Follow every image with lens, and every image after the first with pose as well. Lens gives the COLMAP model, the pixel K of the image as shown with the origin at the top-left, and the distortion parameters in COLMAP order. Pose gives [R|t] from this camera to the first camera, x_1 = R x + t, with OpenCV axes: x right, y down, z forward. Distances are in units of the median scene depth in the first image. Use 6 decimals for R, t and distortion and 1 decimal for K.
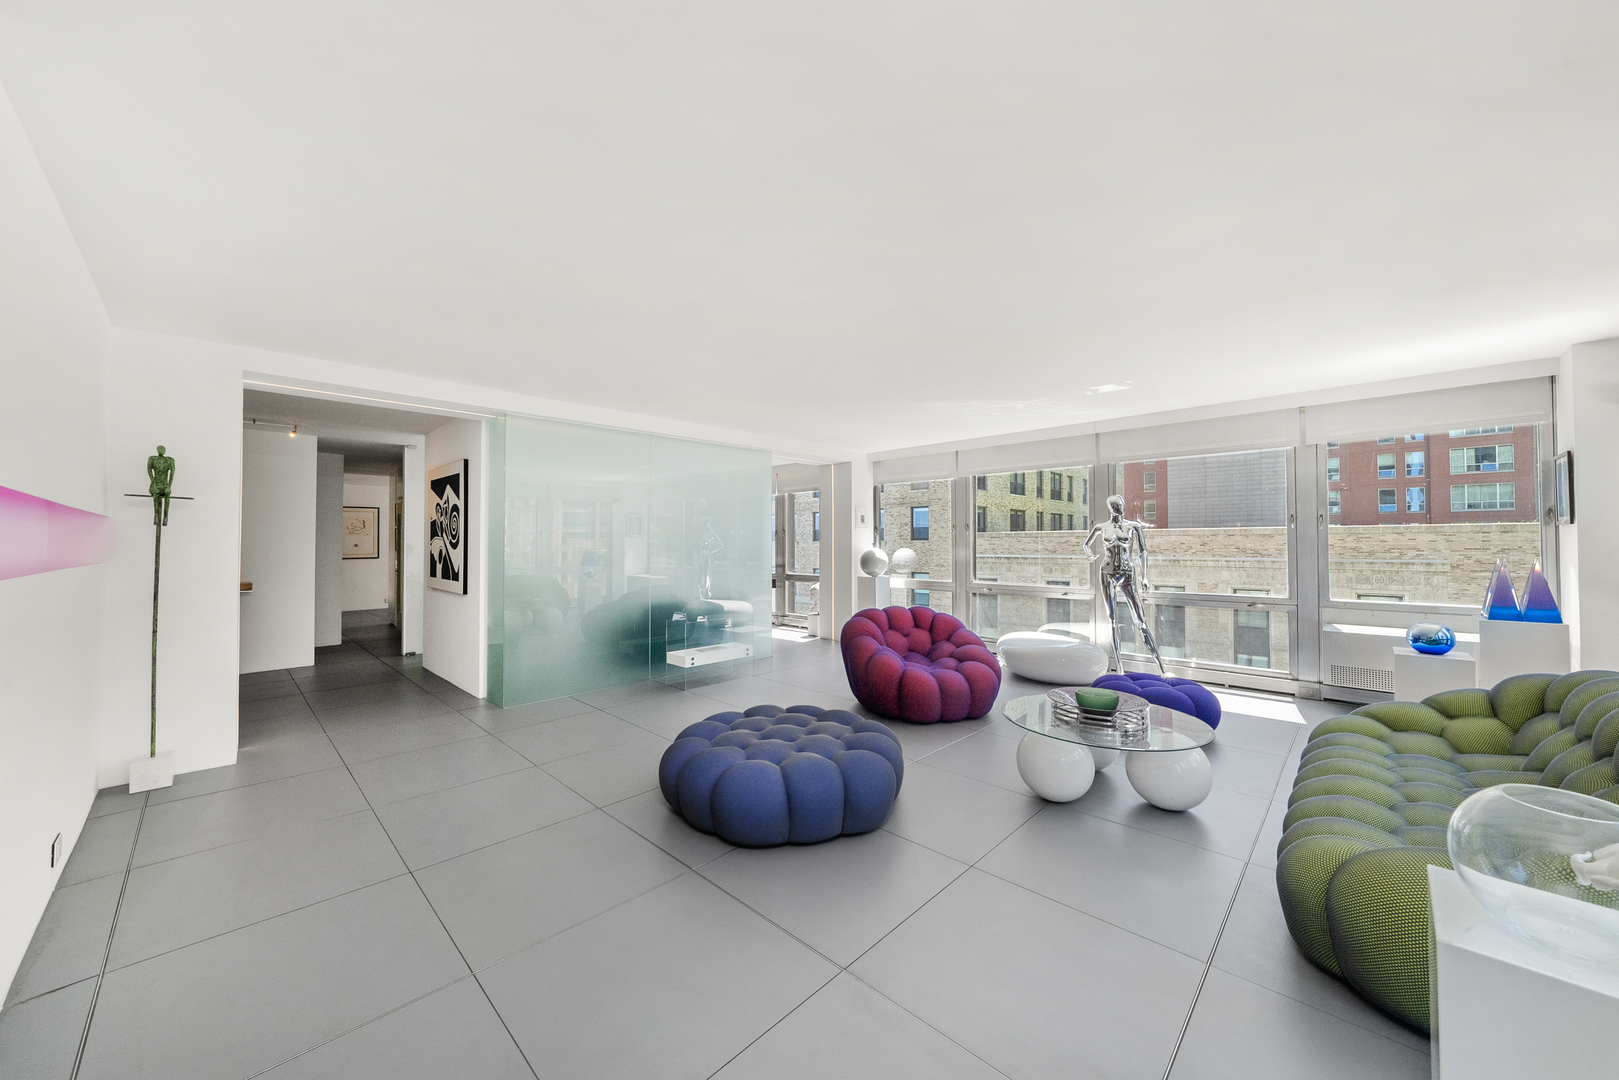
lens RADIAL K [[579.4, 0, 804.8], [0, 579.4, 531.0], [0, 0, 1]] dist [-0.005006, 0.000041]
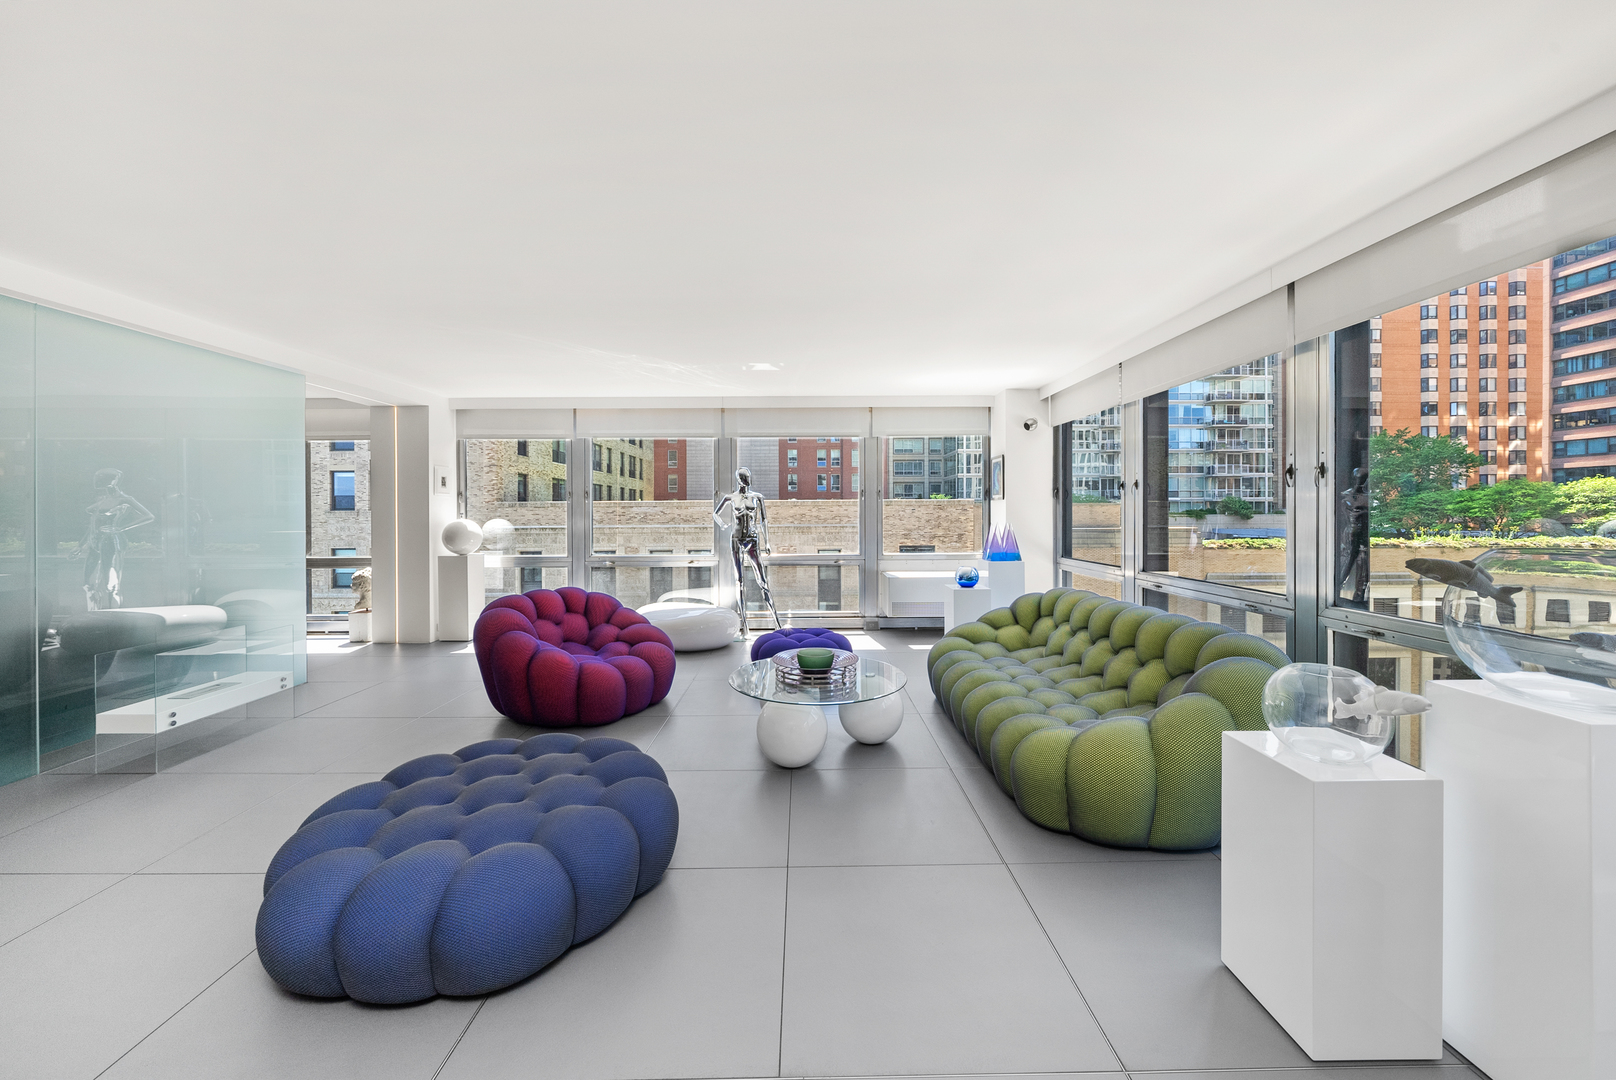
lens RADIAL K [[578.3, 0, 808.6], [0, 578.3, 513.4], [0, 0, 1]] dist [-0.005006, 0.000041]
pose [[0.709291, -0.002520, 0.704911, -0.111113], [-0.012205, 0.999800, 0.015854, 0.003746], [-0.704810, -0.019849, 0.709118, 0.118605]]
